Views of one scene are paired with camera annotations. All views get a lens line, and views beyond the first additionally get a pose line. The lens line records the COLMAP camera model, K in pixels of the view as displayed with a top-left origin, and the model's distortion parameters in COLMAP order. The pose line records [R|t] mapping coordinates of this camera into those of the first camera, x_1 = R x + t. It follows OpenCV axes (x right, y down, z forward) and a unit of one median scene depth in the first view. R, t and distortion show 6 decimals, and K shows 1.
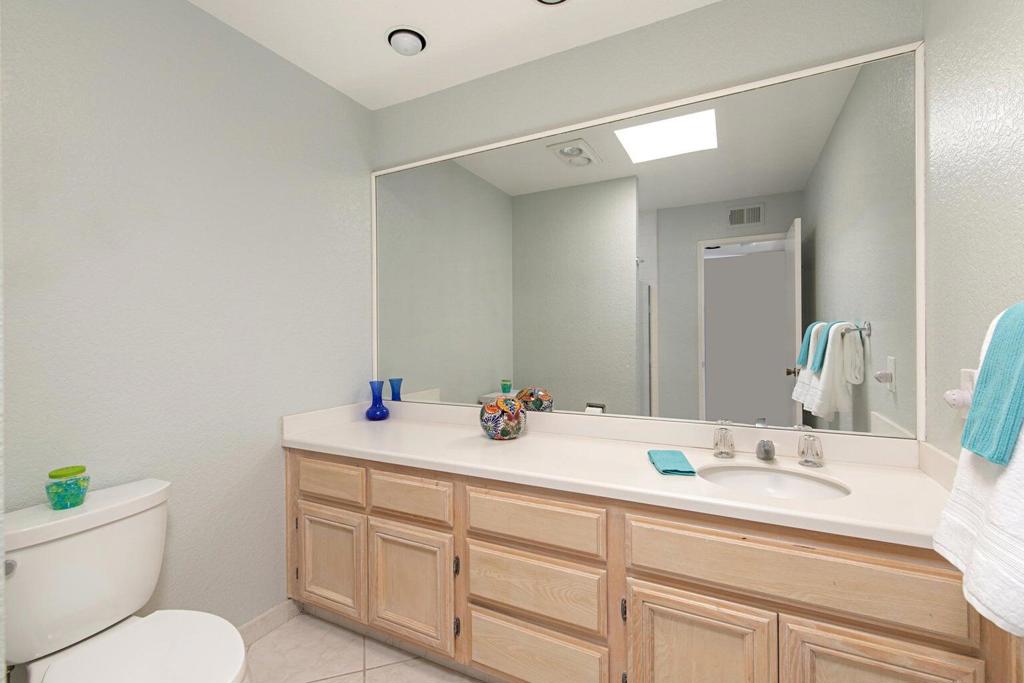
lens RADIAL K [[444.9, 0, 511.2], [0, 444.9, 343.2], [0, 0, 1]] dist [0.006027, -0.000721]
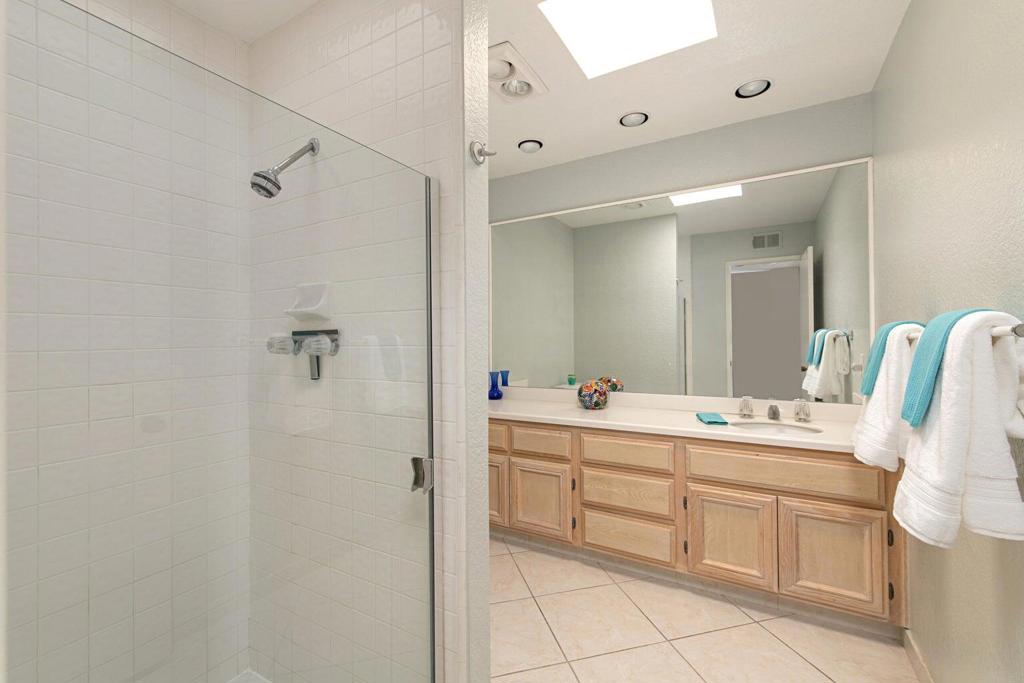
lens RADIAL K [[444.9, 0, 507.3], [0, 444.9, 343.6], [0, 0, 1]] dist [0.006027, -0.000721]
pose [[0.998556, 0.000844, -0.053721, -0.245555], [-0.001284, 0.999966, -0.008157, 0.009591], [0.053712, 0.008214, 0.998523, -0.539742]]
